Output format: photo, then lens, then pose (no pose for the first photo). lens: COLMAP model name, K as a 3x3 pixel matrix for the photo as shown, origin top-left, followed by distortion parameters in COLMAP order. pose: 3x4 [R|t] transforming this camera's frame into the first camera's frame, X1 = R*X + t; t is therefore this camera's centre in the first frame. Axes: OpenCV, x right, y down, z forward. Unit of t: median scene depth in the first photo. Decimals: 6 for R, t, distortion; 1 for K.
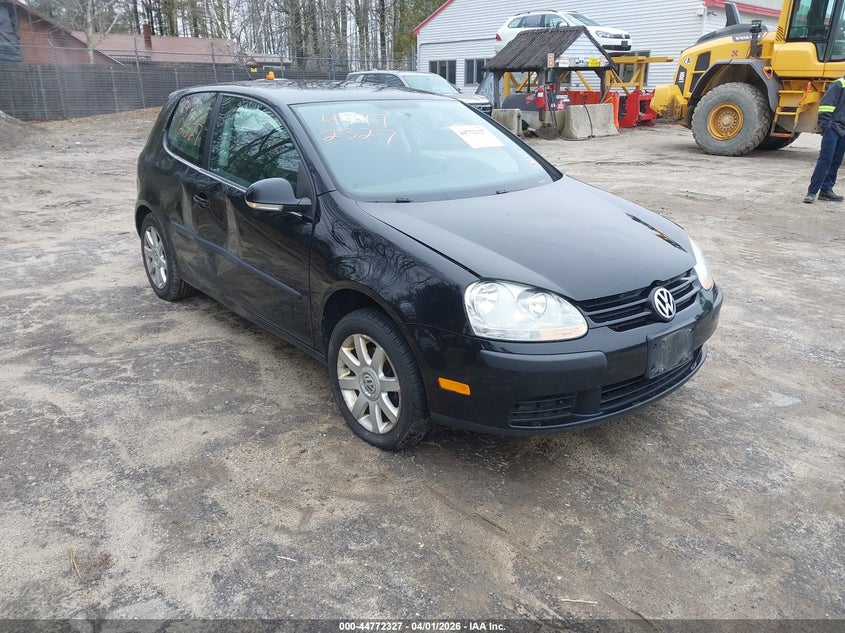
lens RADIAL K [[663.1, 0, 422.9], [0, 663.1, 316.7], [0, 0, 1]] dist [0.010546, 0.001755]
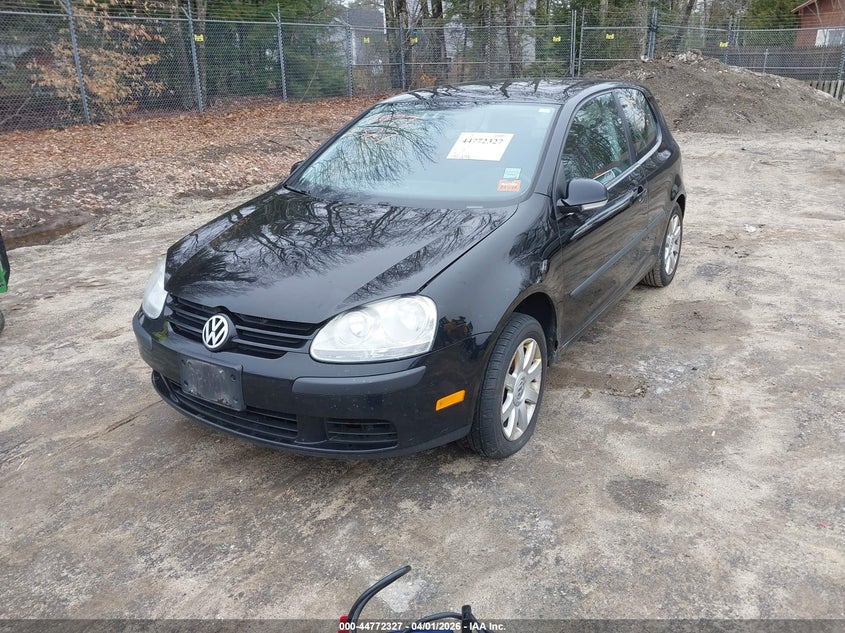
lens RADIAL K [[663.1, 0, 423.0], [0, 663.1, 316.3], [0, 0, 1]] dist [0.010546, 0.001755]
pose [[0.302035, 0.327471, -0.895286, 1.260468], [-0.286817, 0.926849, 0.242255, -0.343921], [0.909126, 0.183614, 0.373865, 0.902312]]
